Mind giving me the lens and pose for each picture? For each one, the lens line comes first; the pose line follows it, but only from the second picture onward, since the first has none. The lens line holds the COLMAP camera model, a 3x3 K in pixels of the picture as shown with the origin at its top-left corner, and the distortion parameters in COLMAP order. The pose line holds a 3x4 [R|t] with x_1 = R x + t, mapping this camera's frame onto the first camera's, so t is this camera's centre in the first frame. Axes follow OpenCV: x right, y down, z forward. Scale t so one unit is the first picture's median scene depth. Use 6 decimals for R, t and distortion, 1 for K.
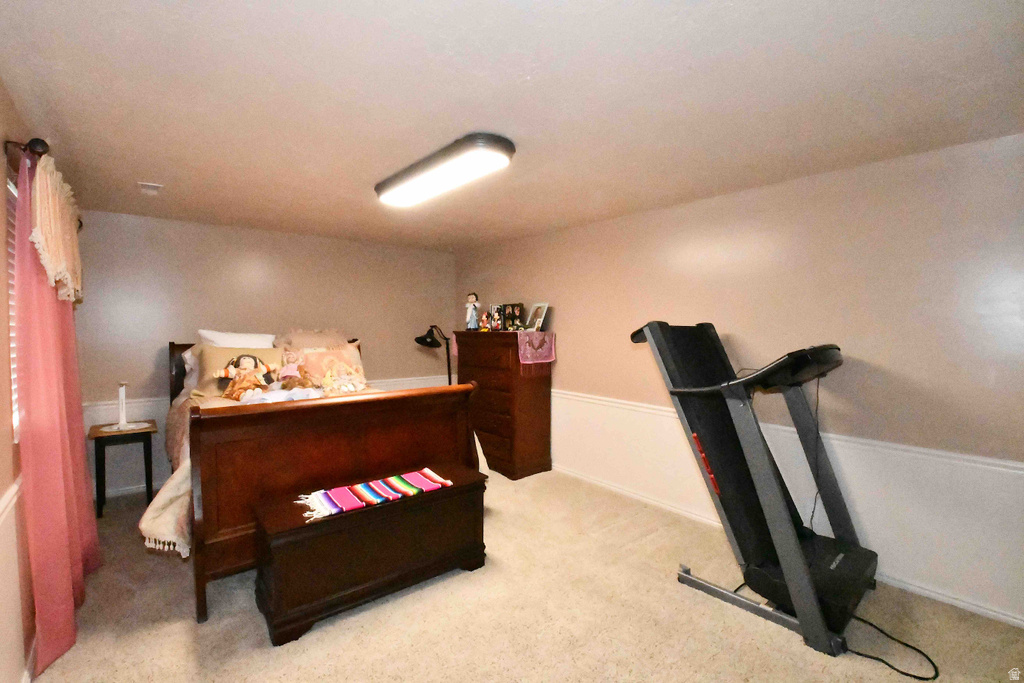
lens RADIAL K [[456.2, 0, 501.2], [0, 456.2, 341.6], [0, 0, 1]] dist [0.000160, -0.000994]
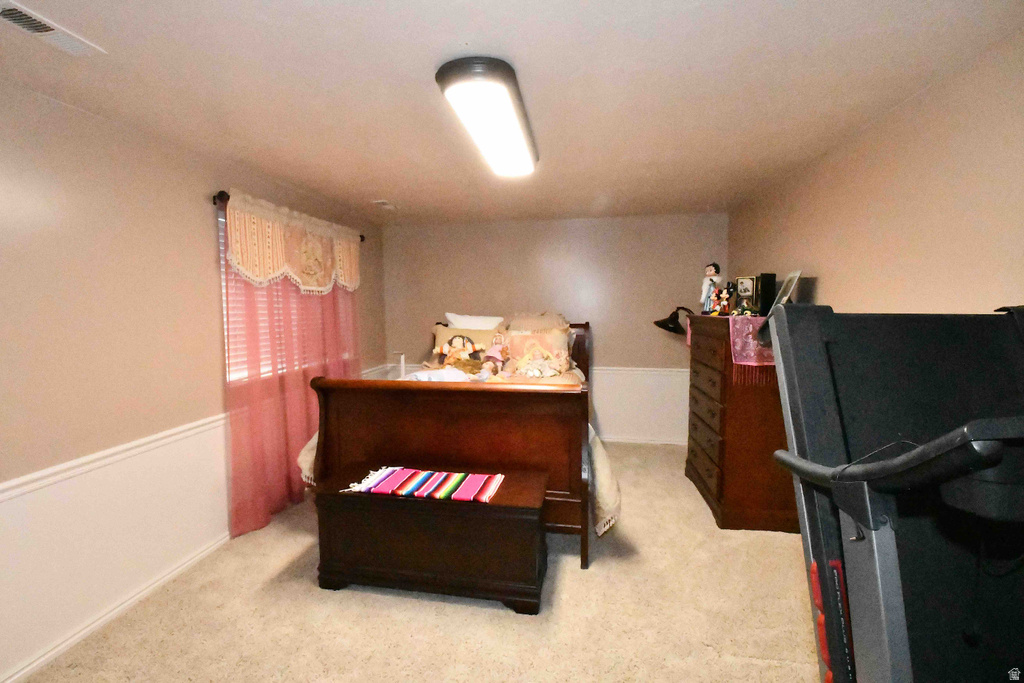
lens RADIAL K [[456.2, 0, 508.6], [0, 456.2, 344.2], [0, 0, 1]] dist [0.000160, -0.000994]
pose [[0.660497, 0.058415, -0.748553, 0.352161], [-0.018058, 0.997916, 0.061942, -0.019489], [0.750612, -0.027395, 0.660175, 0.319991]]
